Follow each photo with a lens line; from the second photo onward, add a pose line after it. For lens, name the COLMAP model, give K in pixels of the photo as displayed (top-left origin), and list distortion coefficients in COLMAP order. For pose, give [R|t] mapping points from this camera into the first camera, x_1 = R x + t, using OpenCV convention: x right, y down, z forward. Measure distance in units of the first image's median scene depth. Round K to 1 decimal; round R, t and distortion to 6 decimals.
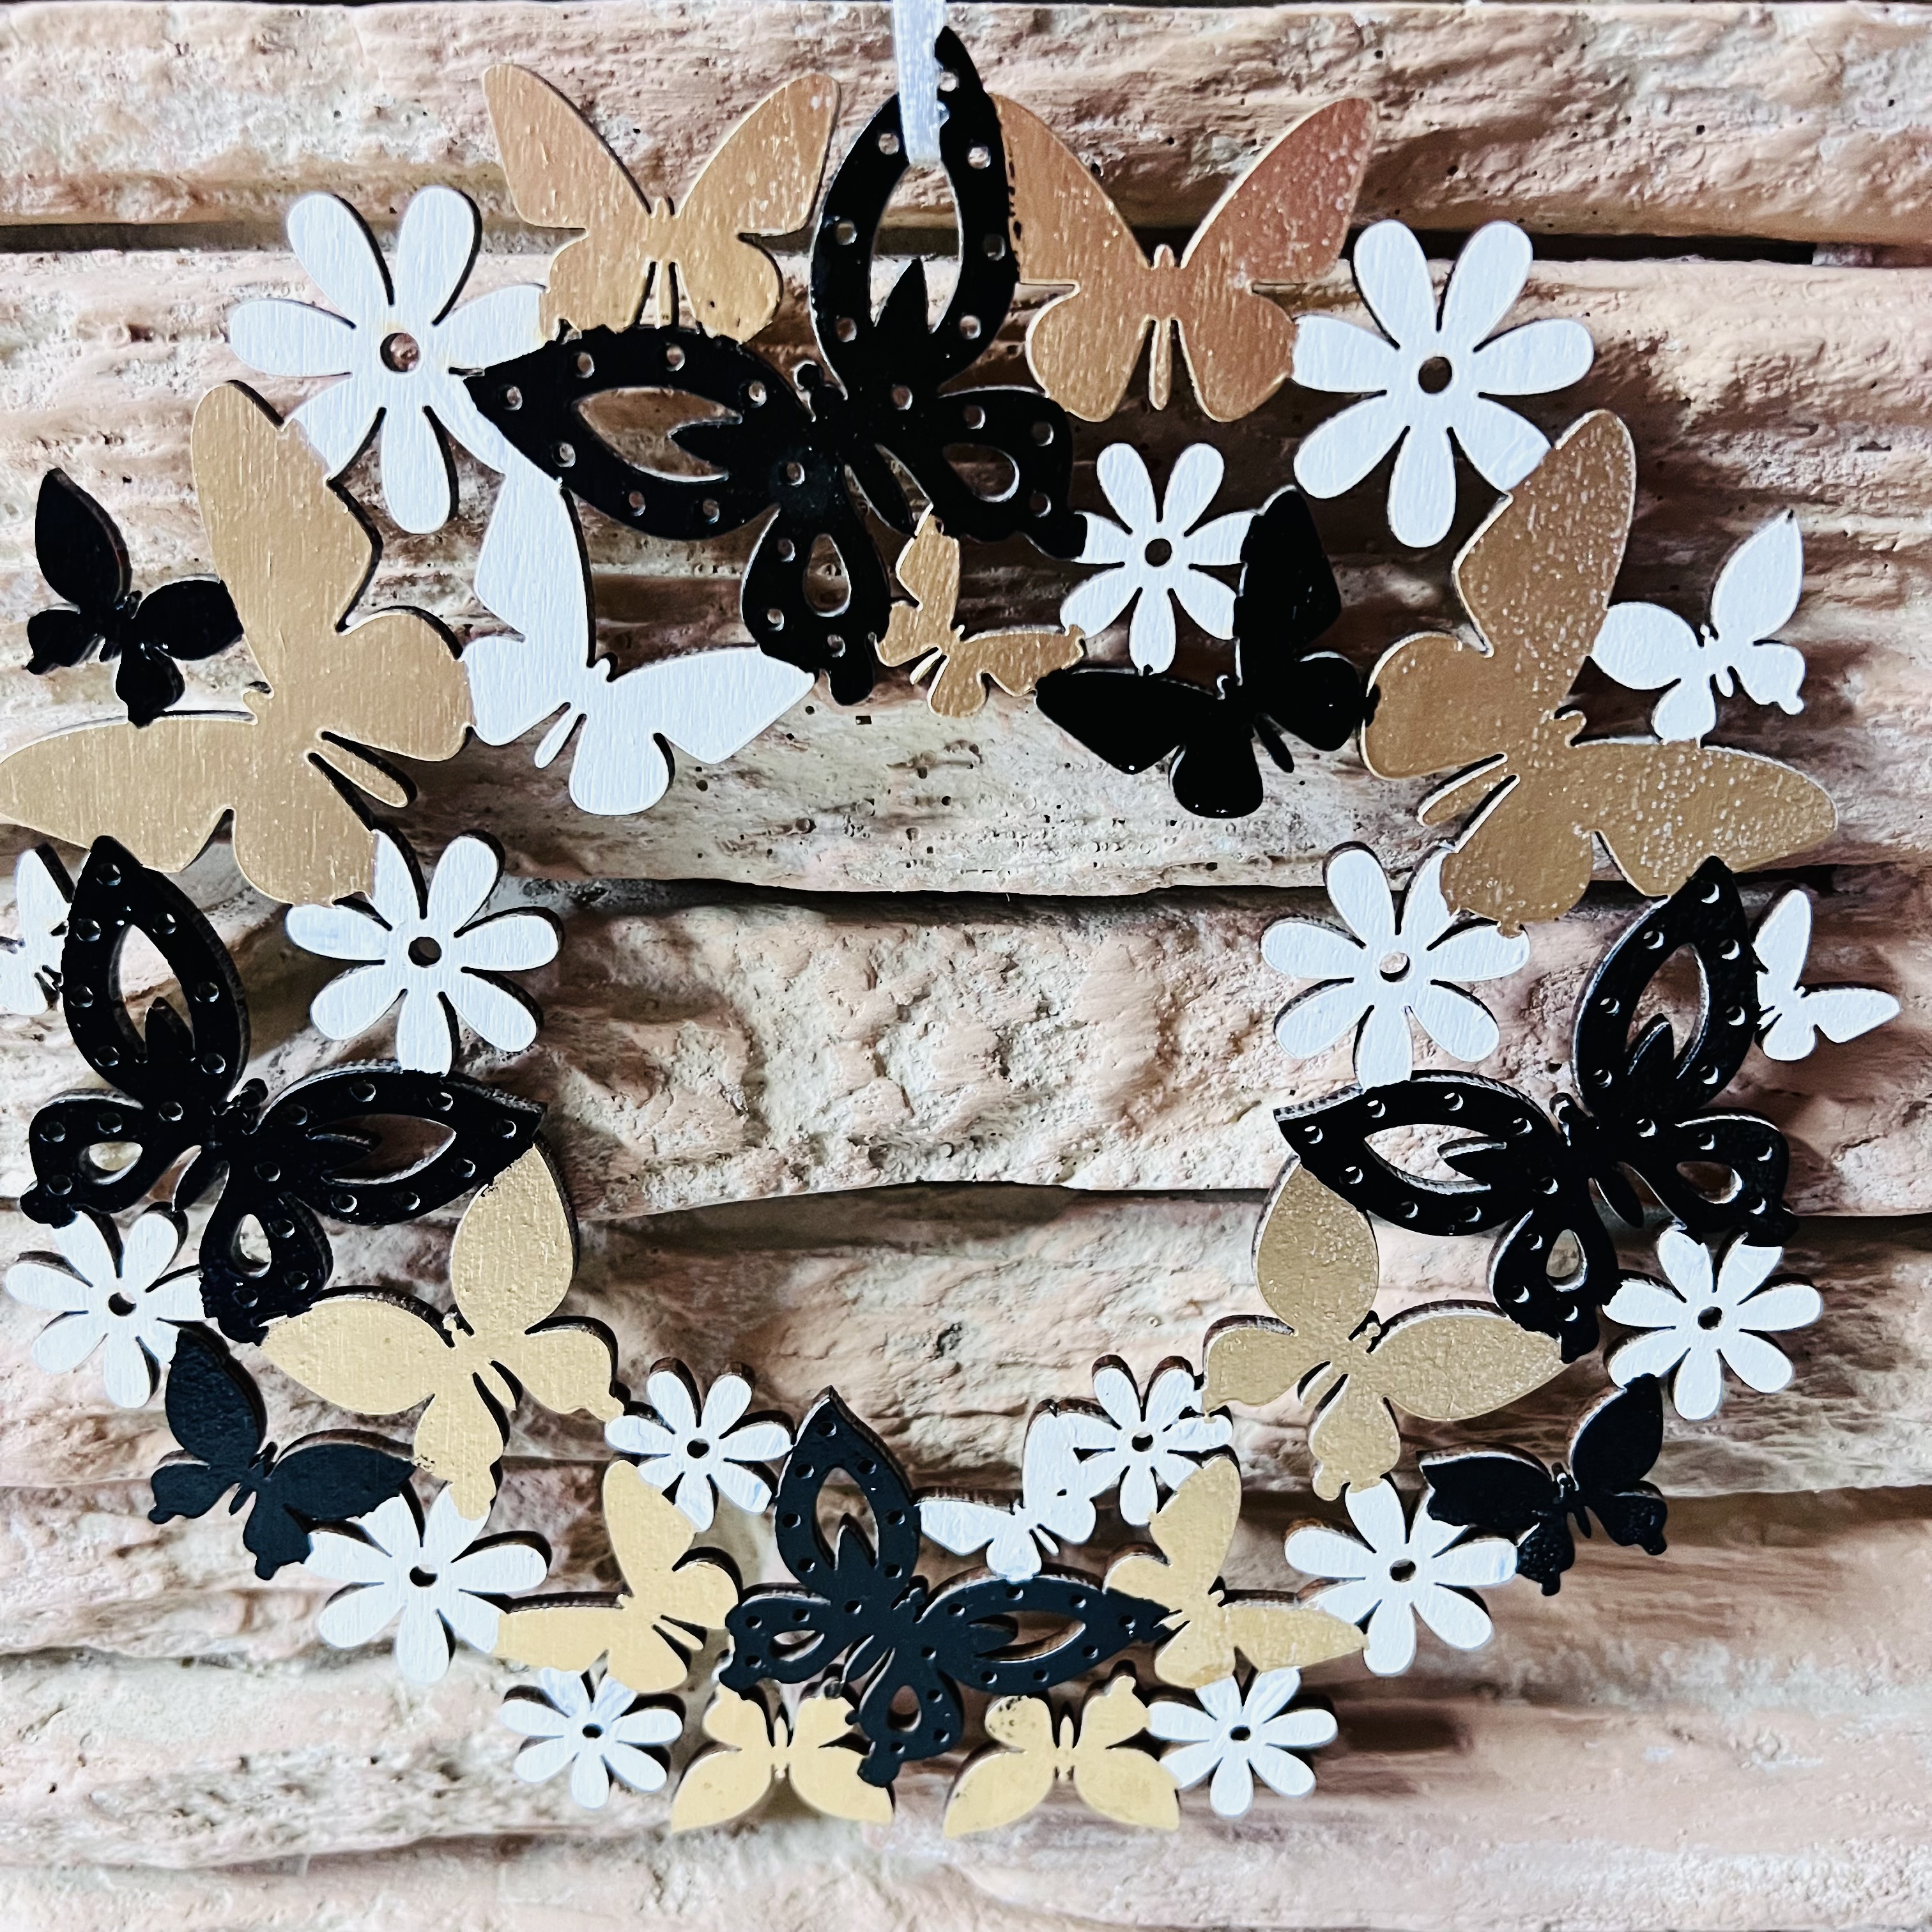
lens RADIAL K [[2128.0, 0, 982.9], [0, 2128.0, 957.6], [0, 0, 1]] dist [-0.020857, 0.000000]
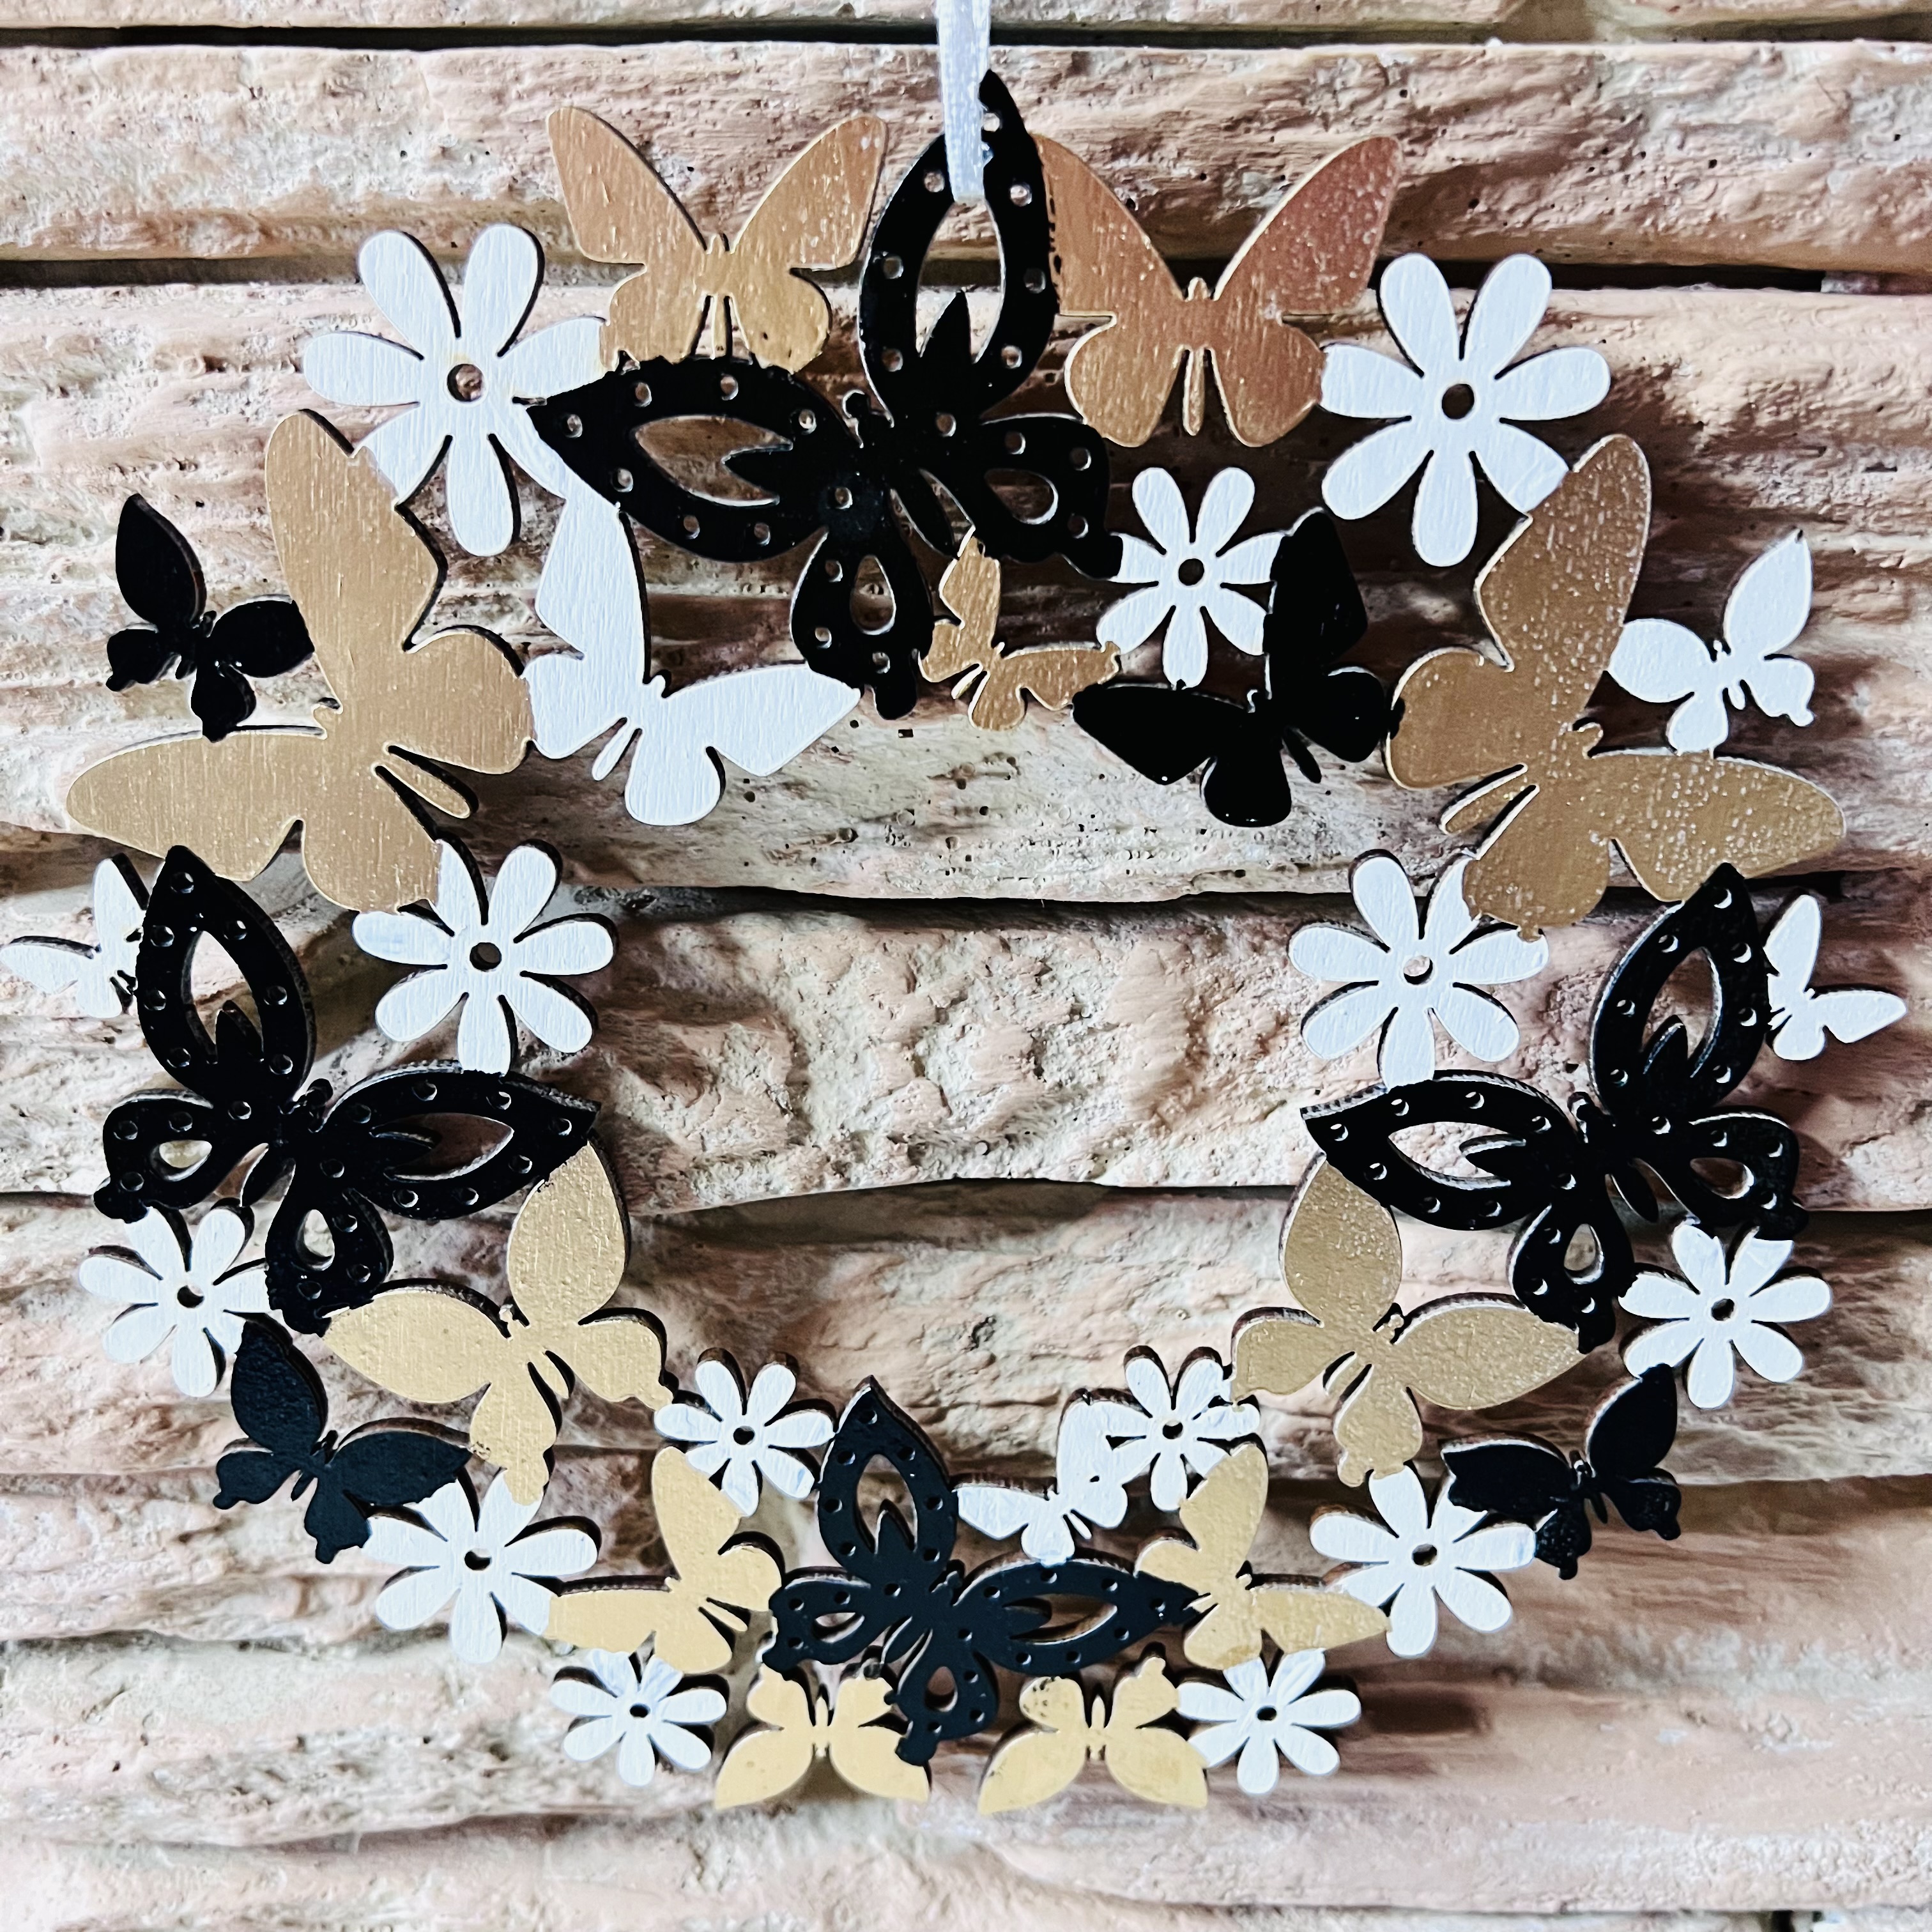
lens RADIAL K [[2128.0, 0, 964.3], [0, 2128.0, 967.3], [0, 0, 1]] dist [-0.020857, 0.000000]
pose [[0.999947, -0.000985, -0.010274, -0.016537], [0.000975, 0.999999, -0.000992, 0.003724], [0.010274, 0.000982, 0.999947, -0.038604]]
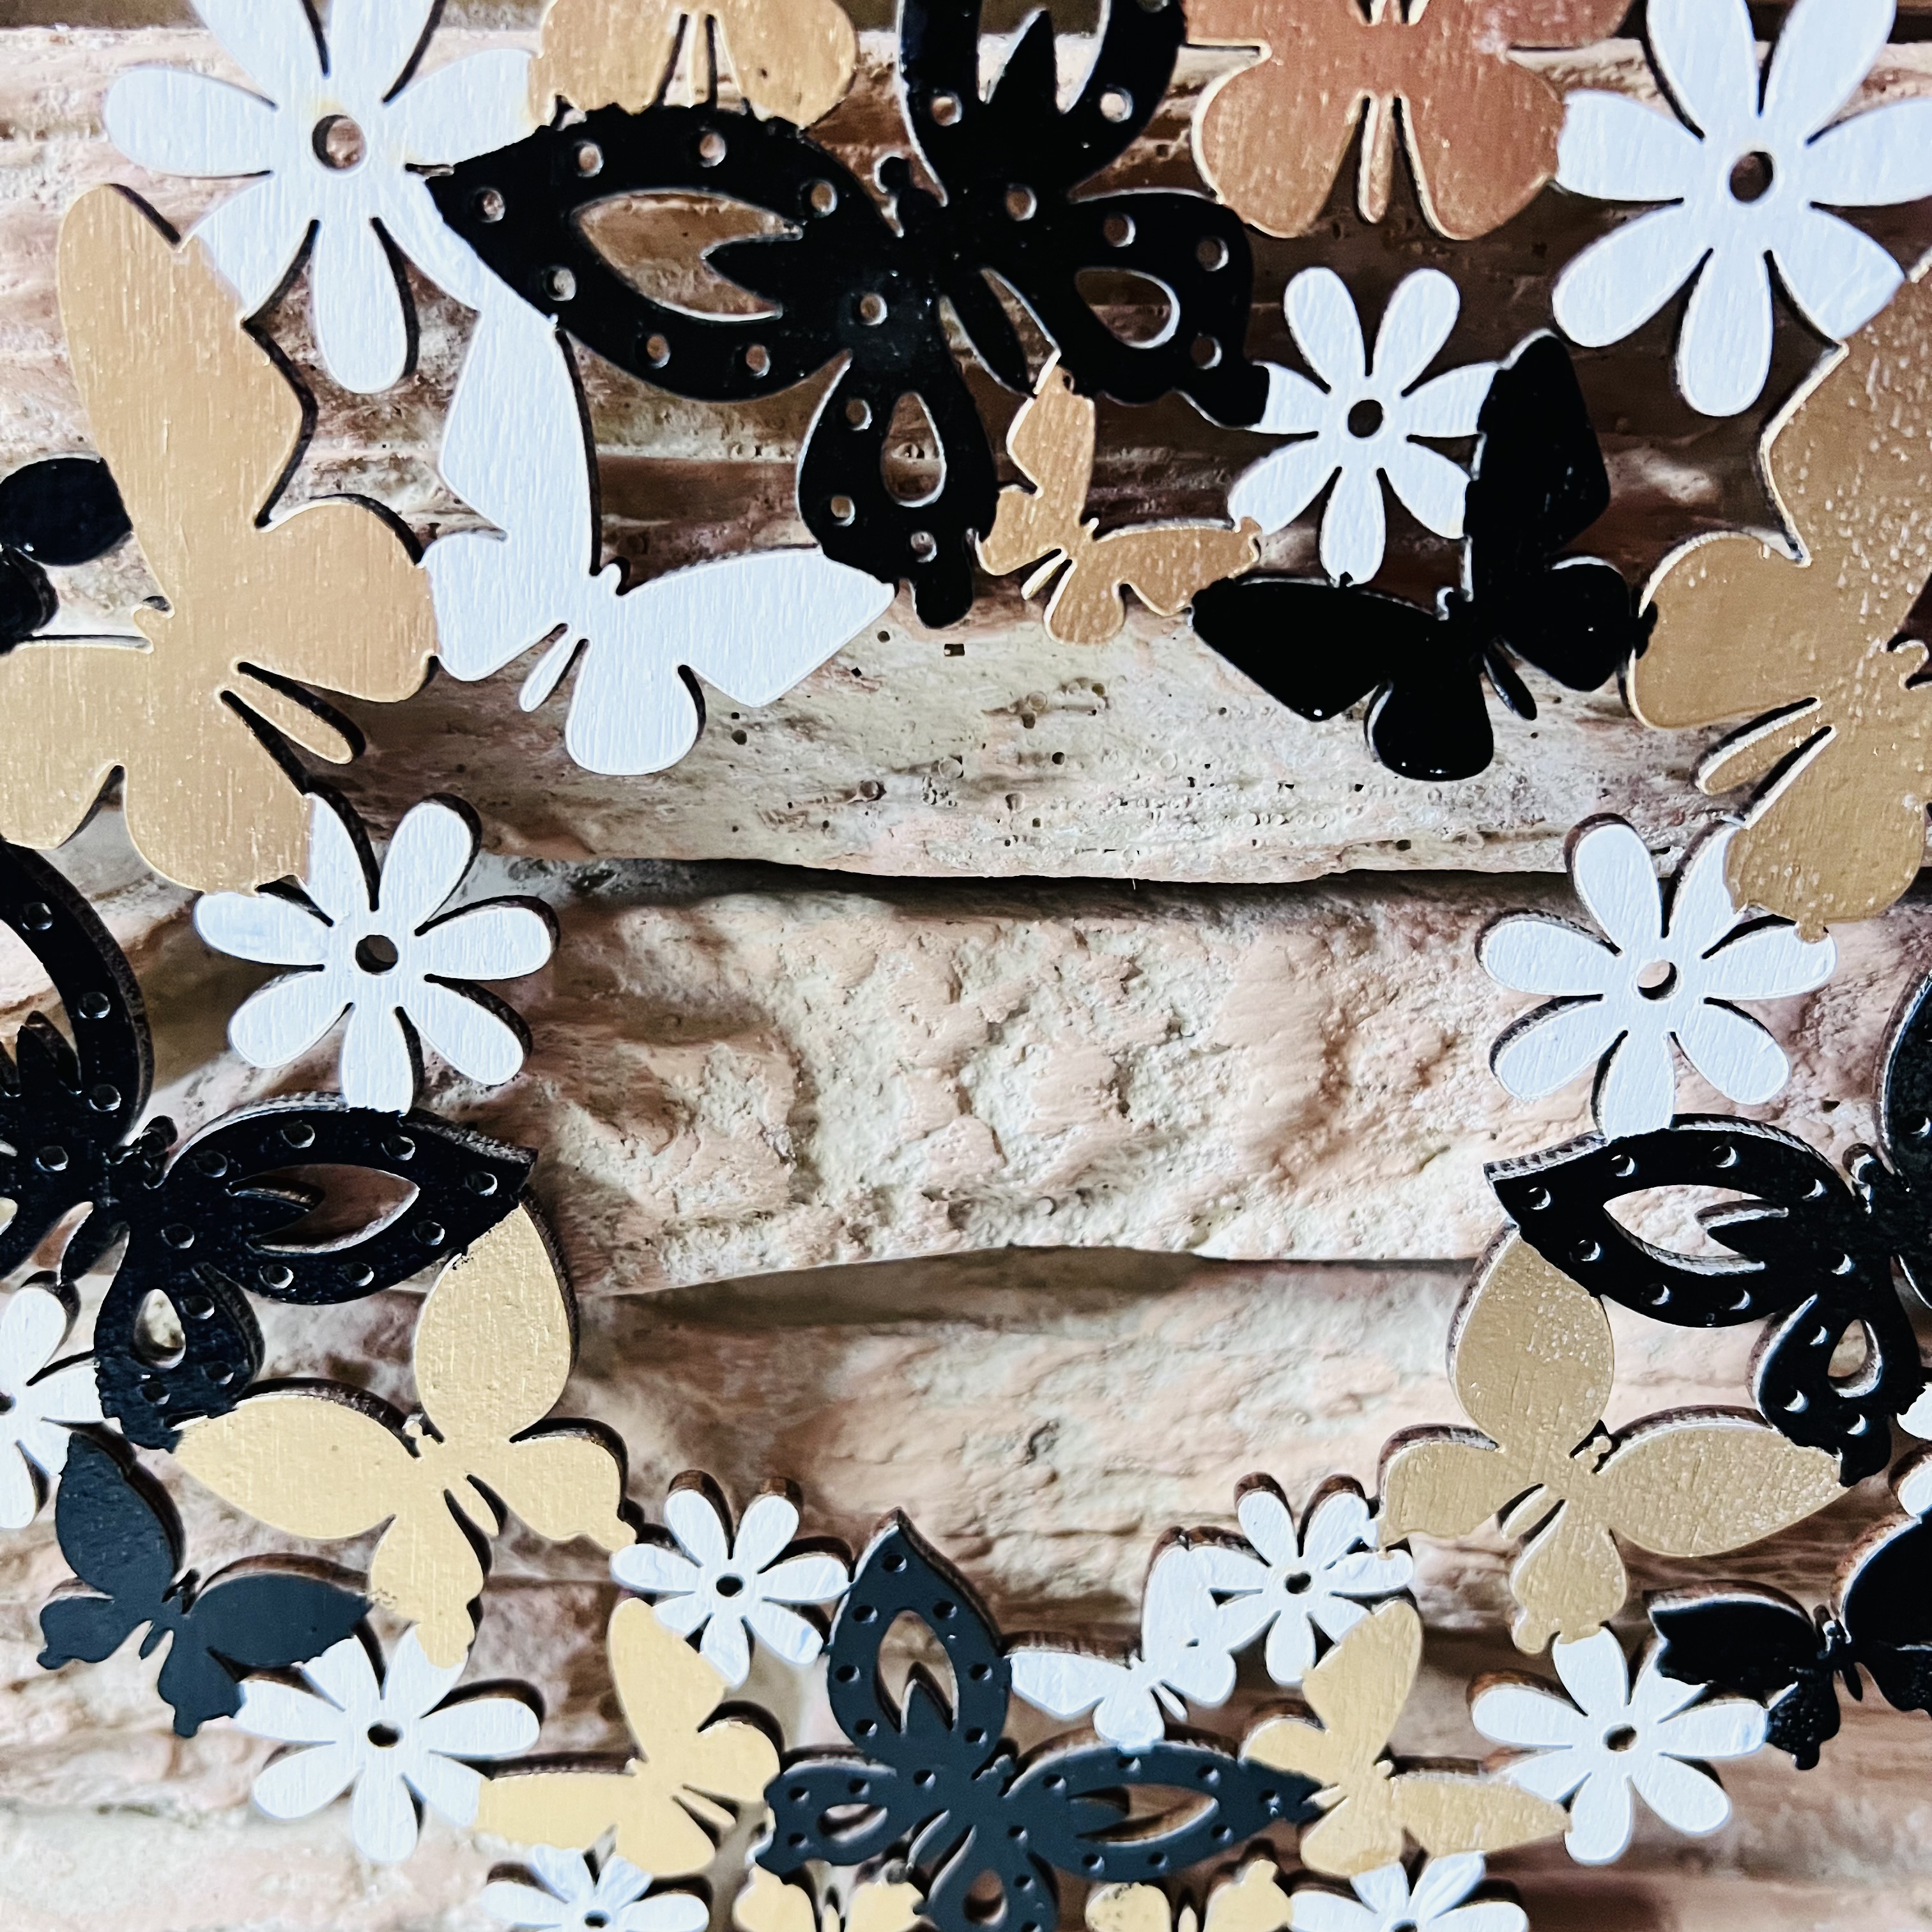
lens RADIAL K [[2128.0, 0, 970.4], [0, 2128.0, 974.5], [0, 0, 1]] dist [-0.020857, 0.000000]
pose [[0.999976, 0.004375, -0.005369, -0.044587], [-0.004274, 0.999816, 0.018691, -0.010258], [0.005450, -0.018667, 0.999811, 0.233287]]
